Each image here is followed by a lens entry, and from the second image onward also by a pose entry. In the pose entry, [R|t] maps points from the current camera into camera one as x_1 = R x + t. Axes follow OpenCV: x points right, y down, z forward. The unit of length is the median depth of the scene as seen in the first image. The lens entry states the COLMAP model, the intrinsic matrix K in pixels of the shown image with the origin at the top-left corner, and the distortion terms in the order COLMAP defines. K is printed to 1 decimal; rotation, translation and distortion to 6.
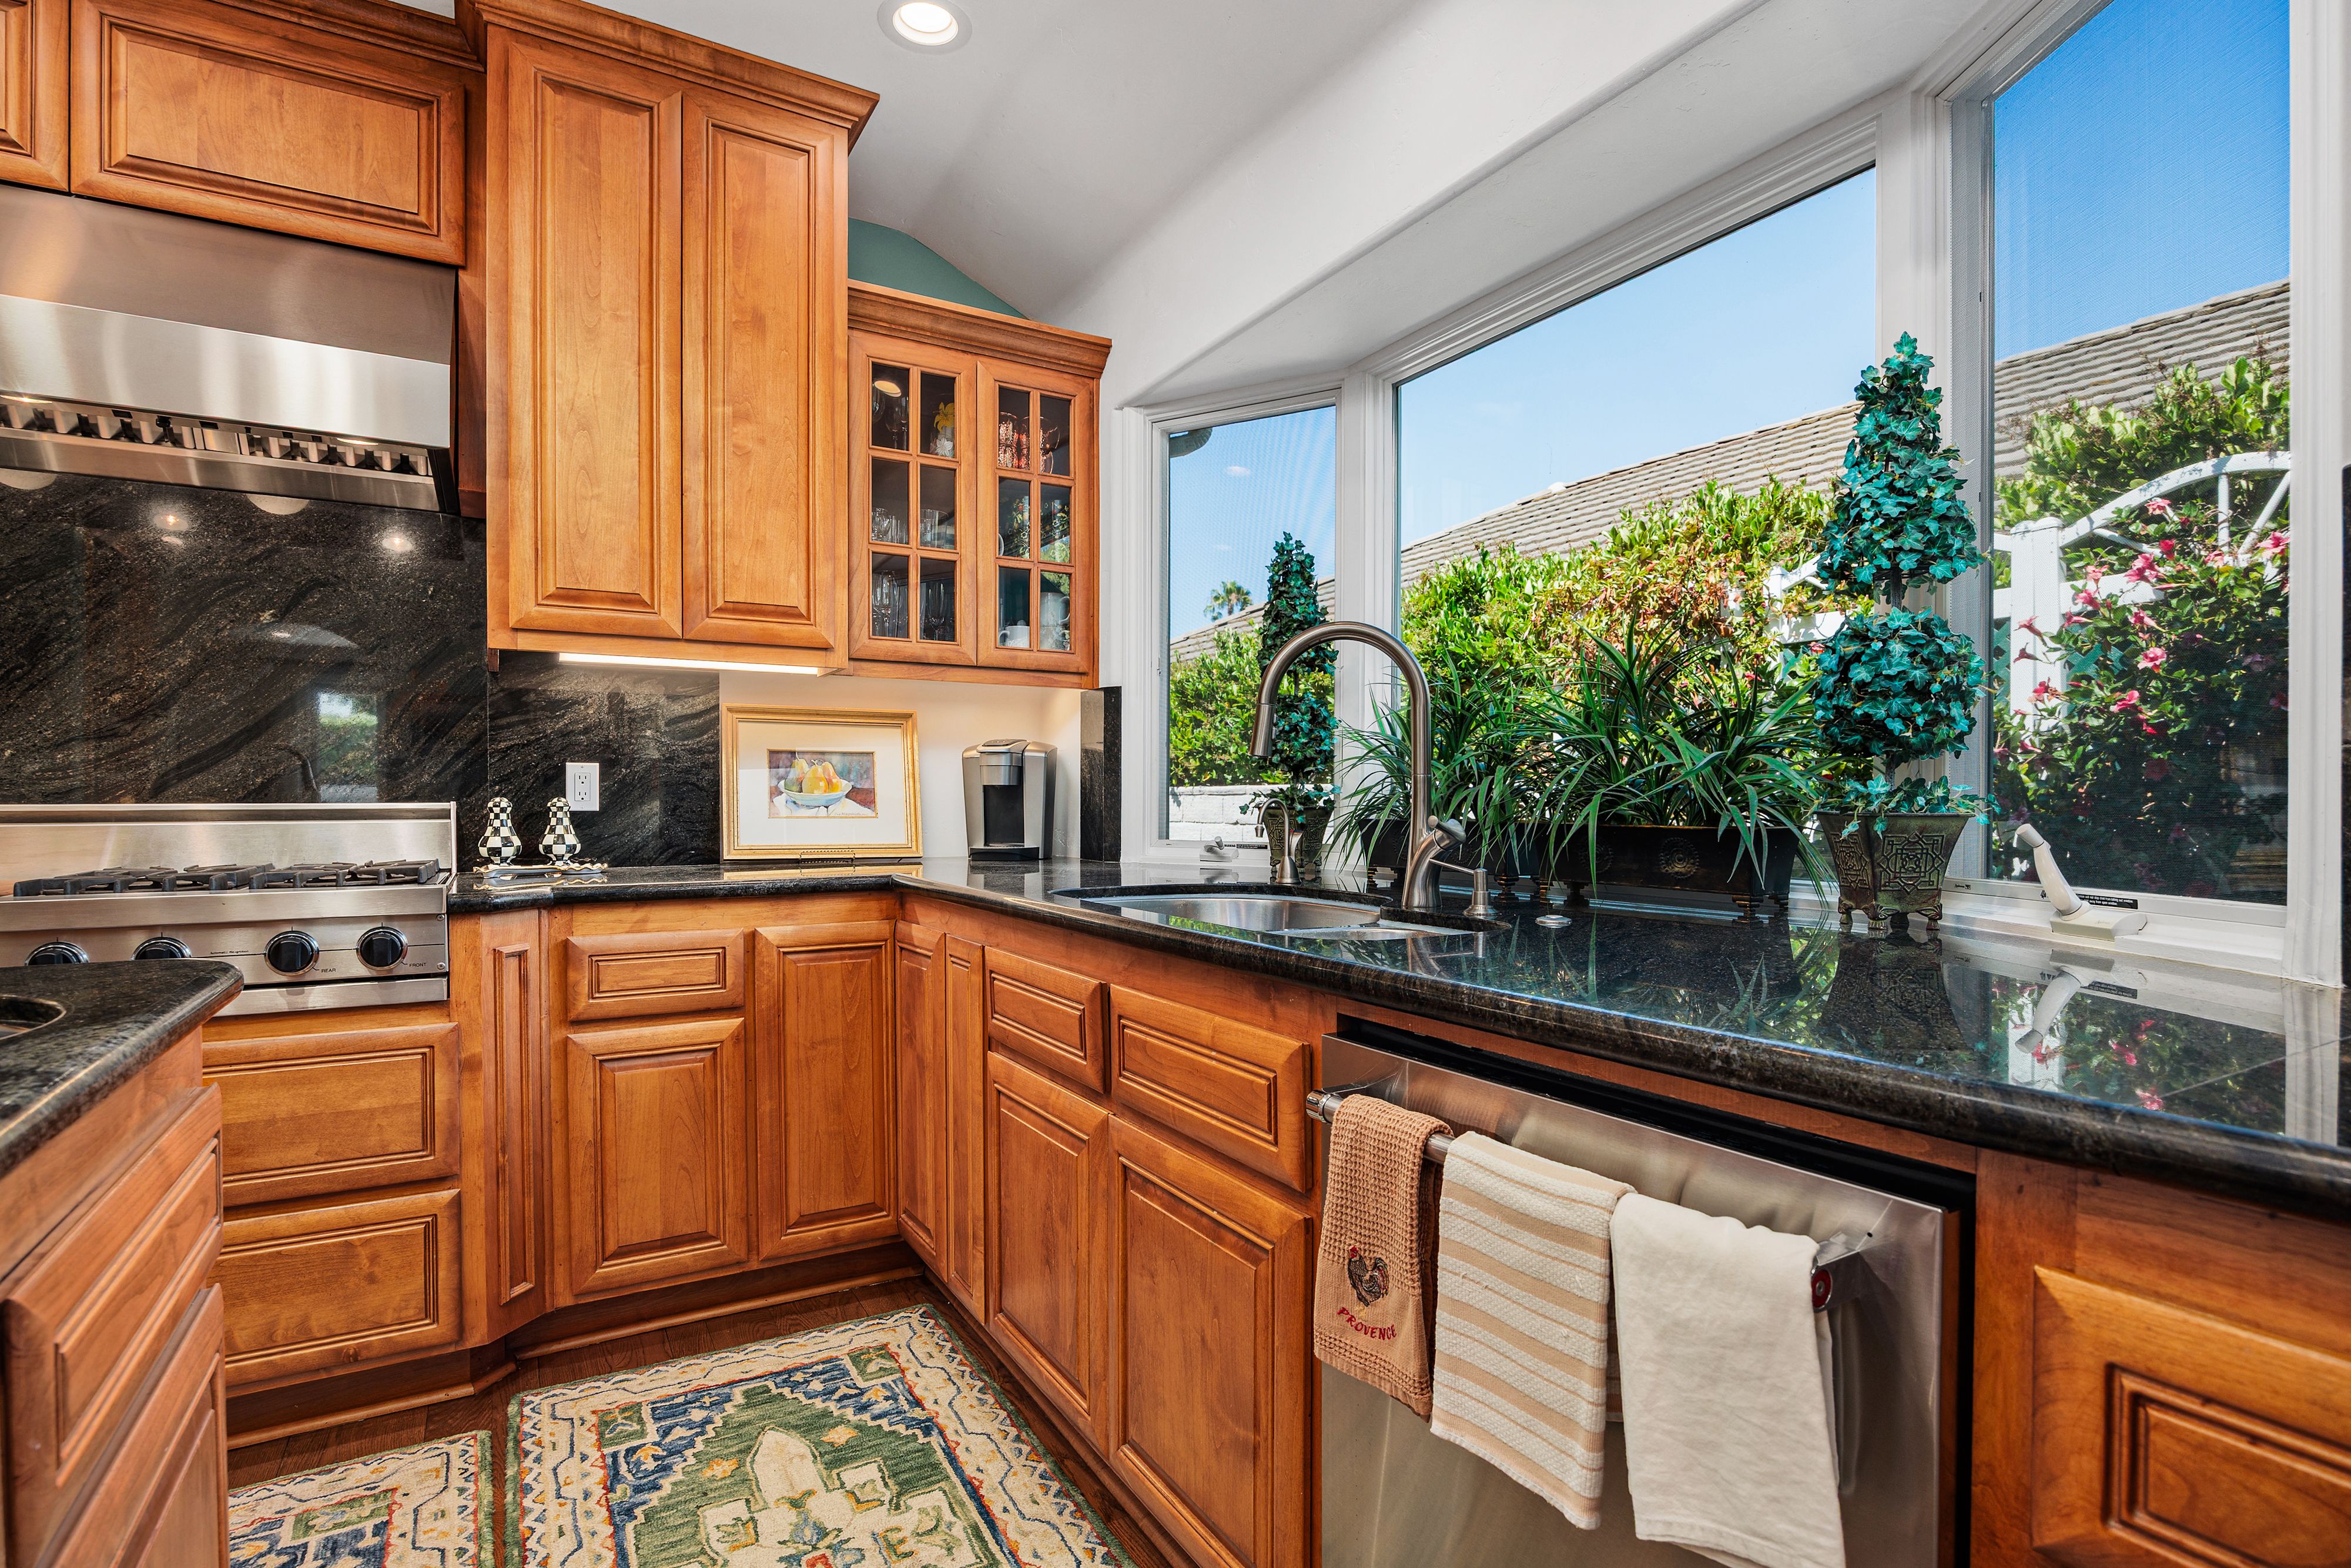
lens RADIAL K [[1136.3, 0, 1162.7], [0, 1136.3, 810.3], [0, 0, 1]] dist [-0.015982, 0.001711]
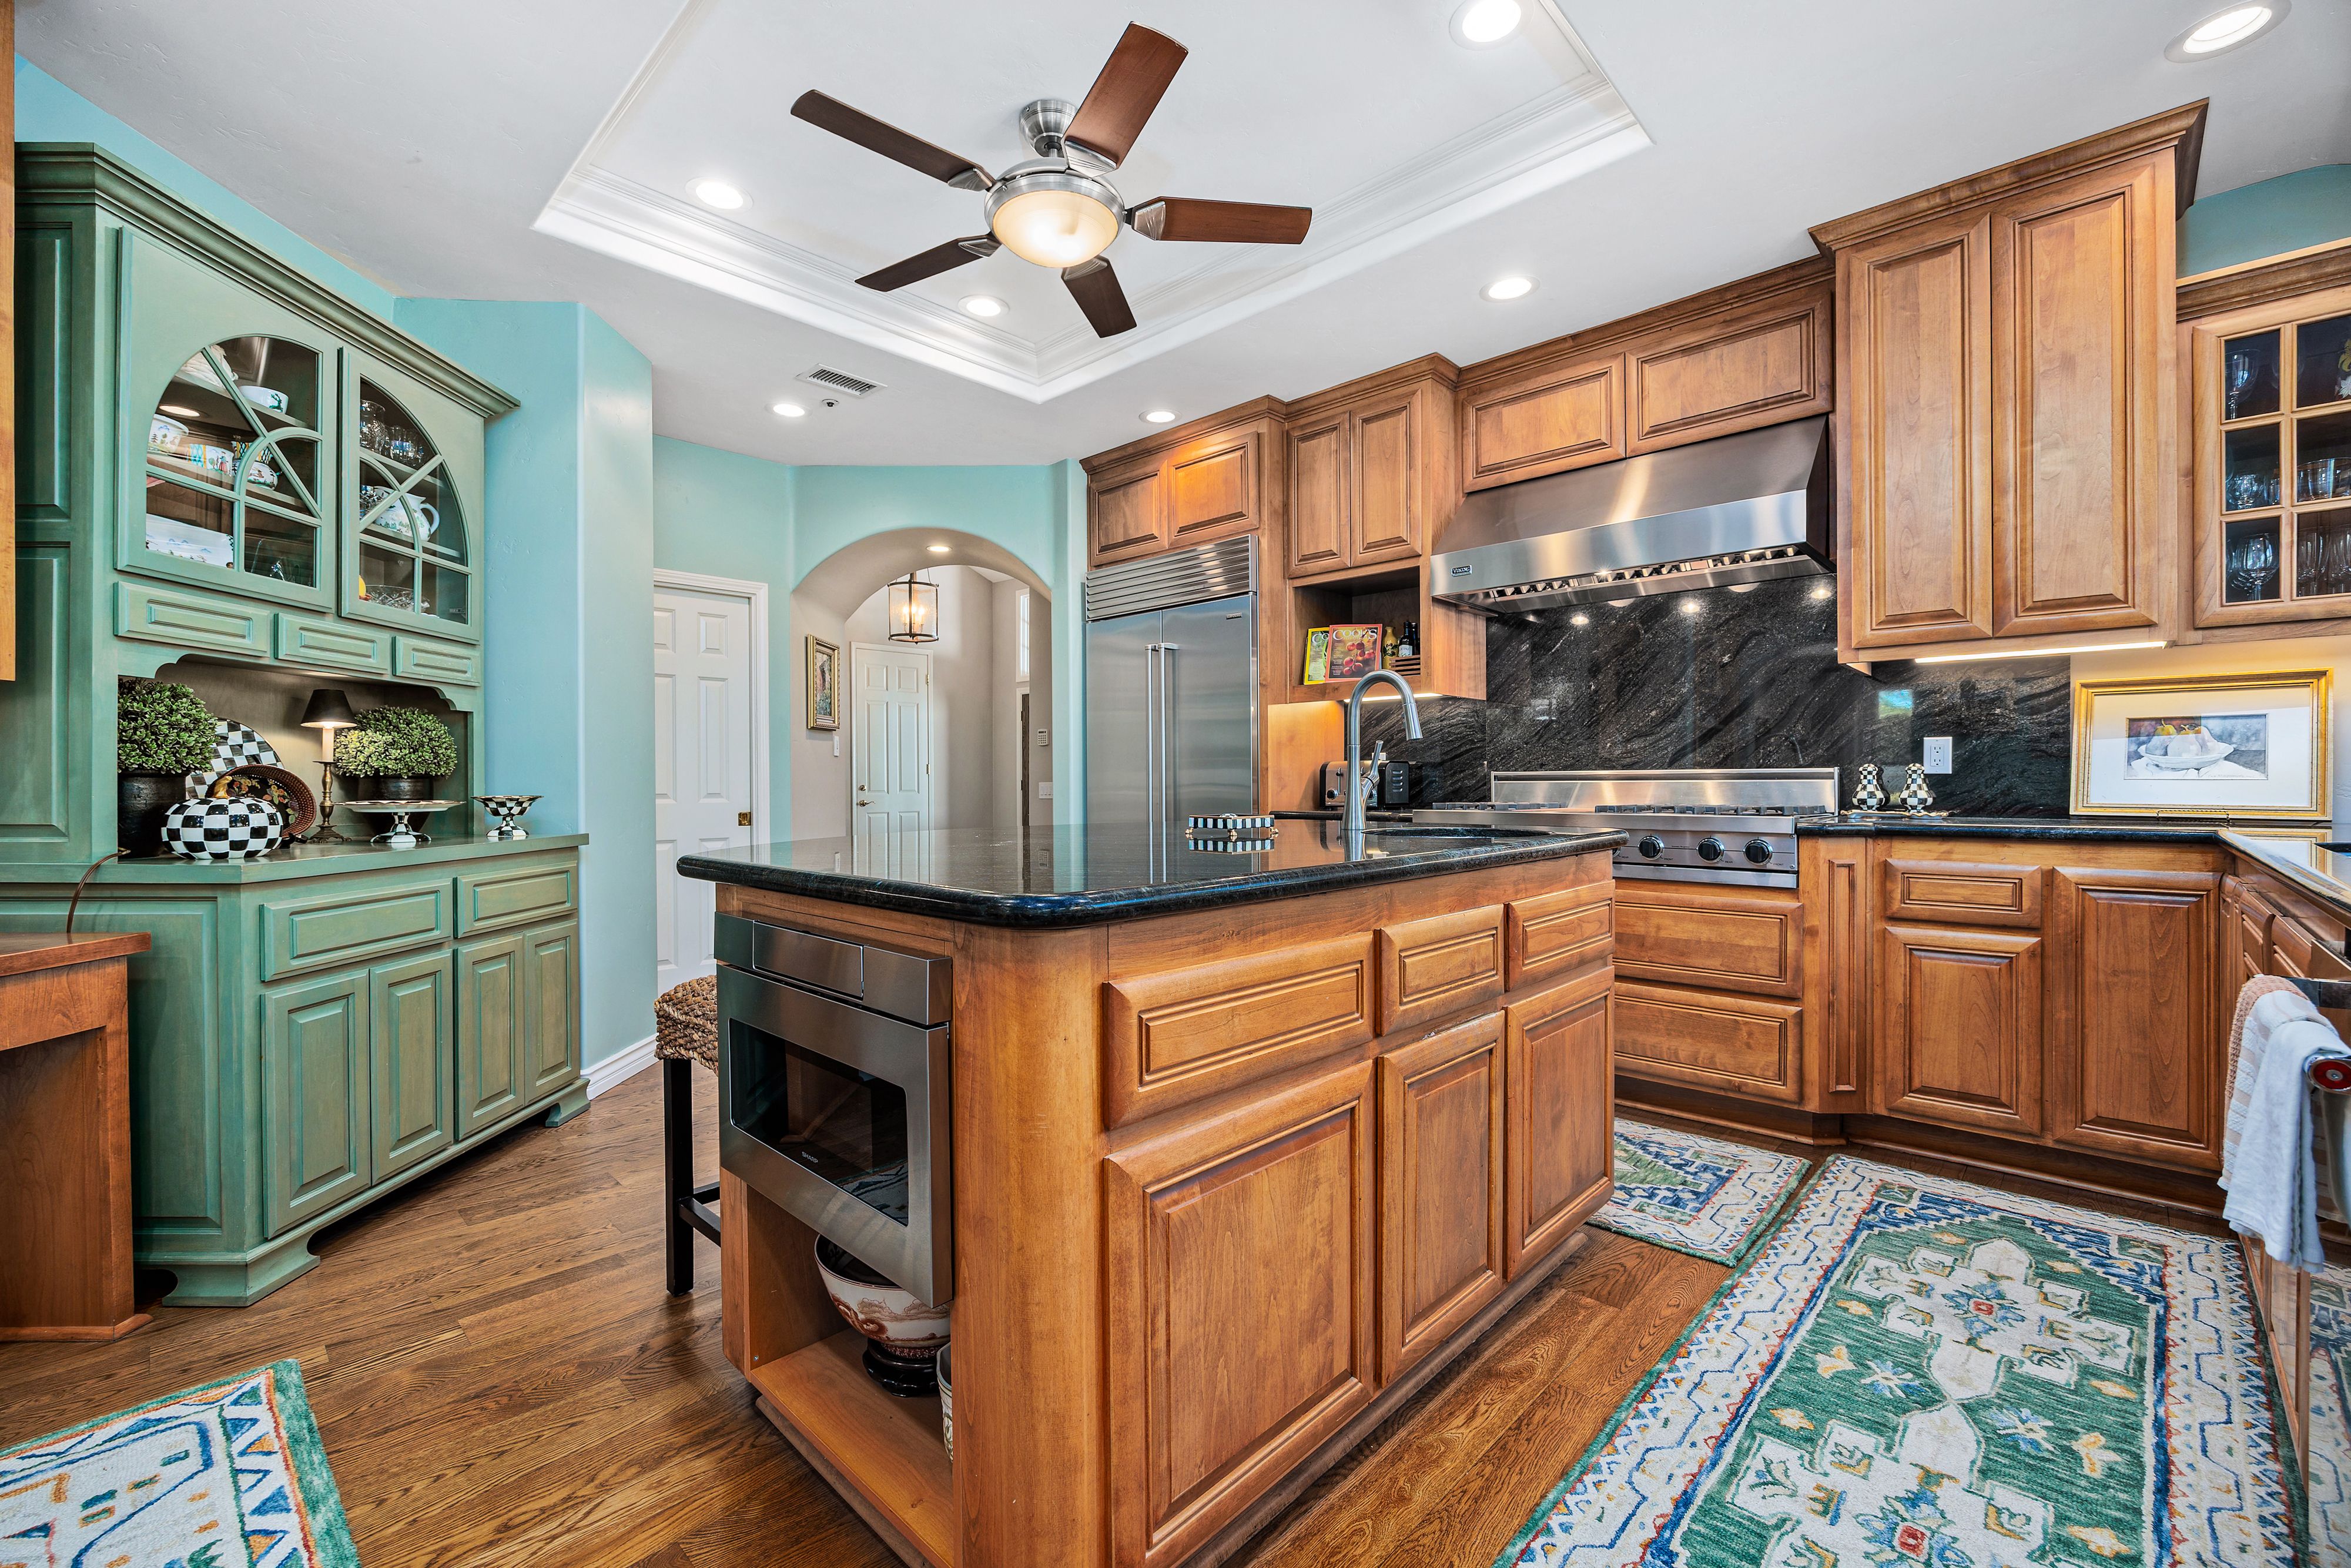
lens RADIAL K [[982.6, 0, 1169.4], [0, 982.6, 787.5], [0, 0, 1]] dist [-0.006100, 0.000009]
pose [[0.273367, 0.005040, -0.961897, 0.402947], [-0.007532, 0.999967, 0.003099, 0.023622], [0.961880, 0.006398, 0.273395, -0.209040]]
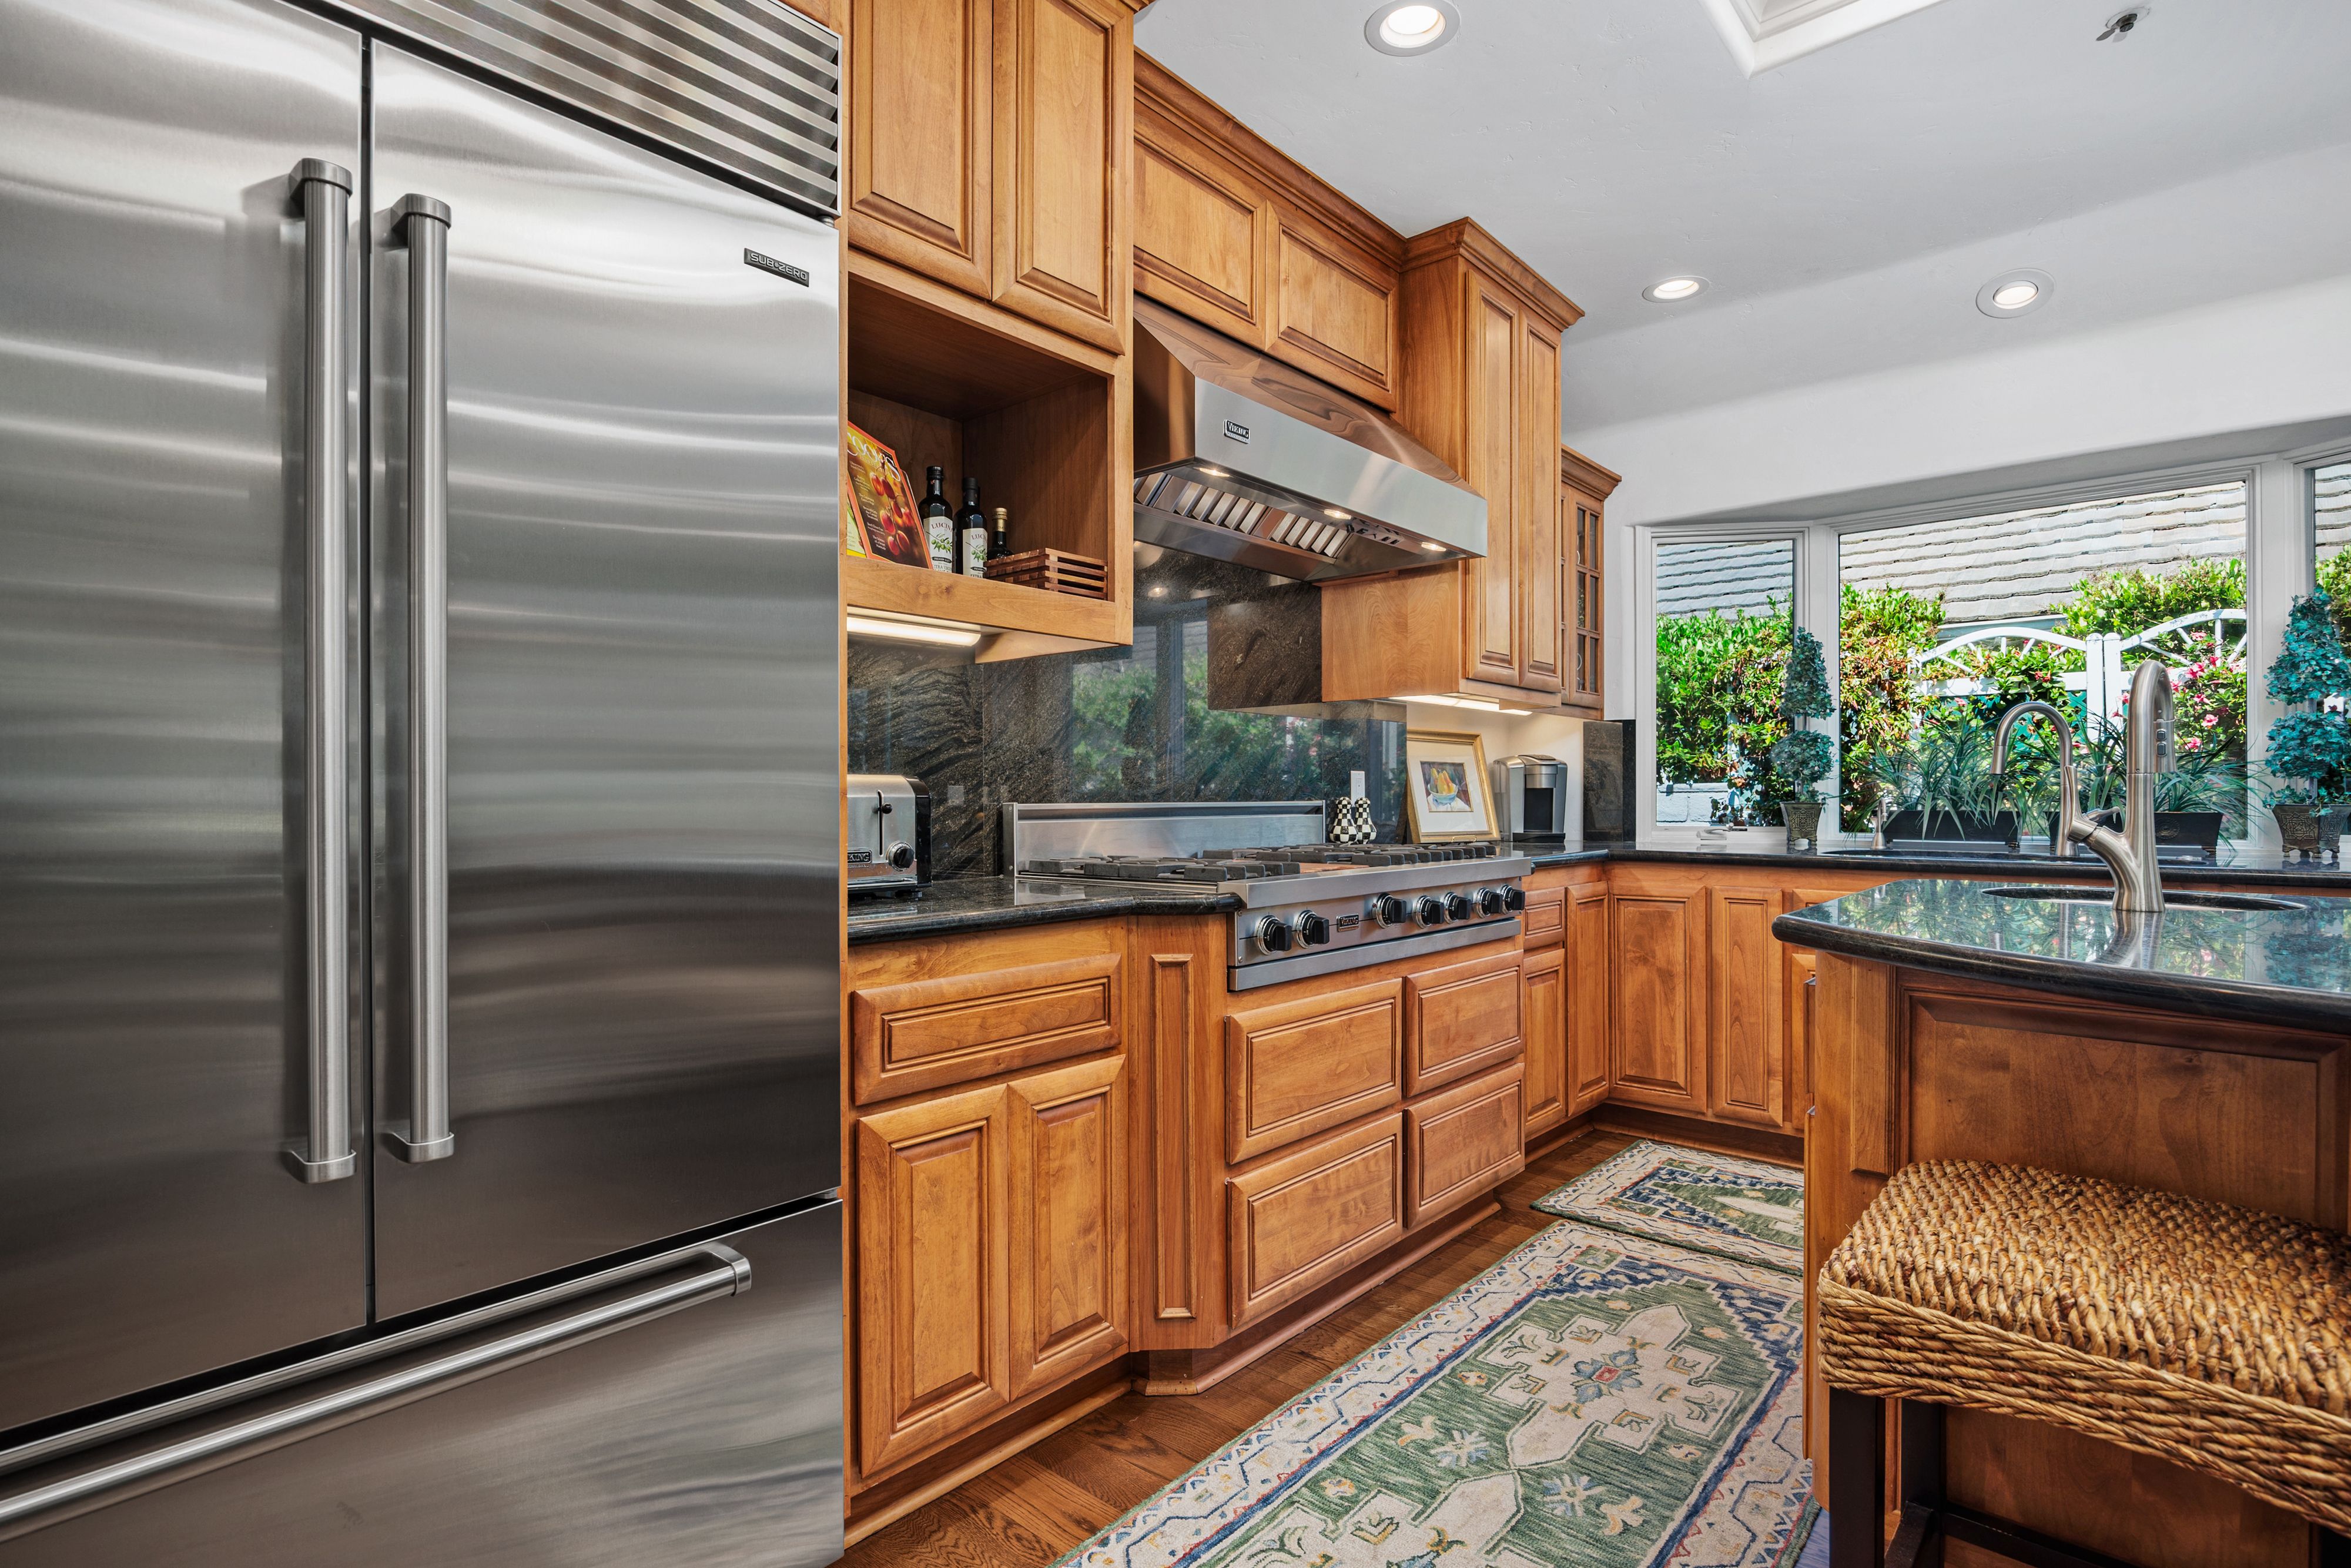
lens RADIAL K [[1136.3, 0, 1167.3], [0, 1136.3, 797.5], [0, 0, 1]] dist [-0.015982, 0.001711]
pose [[0.954250, -0.000976, 0.299010, -1.316949], [0.003872, 0.999951, -0.009094, 0.000401], [-0.298986, 0.009835, 0.954207, -0.244064]]
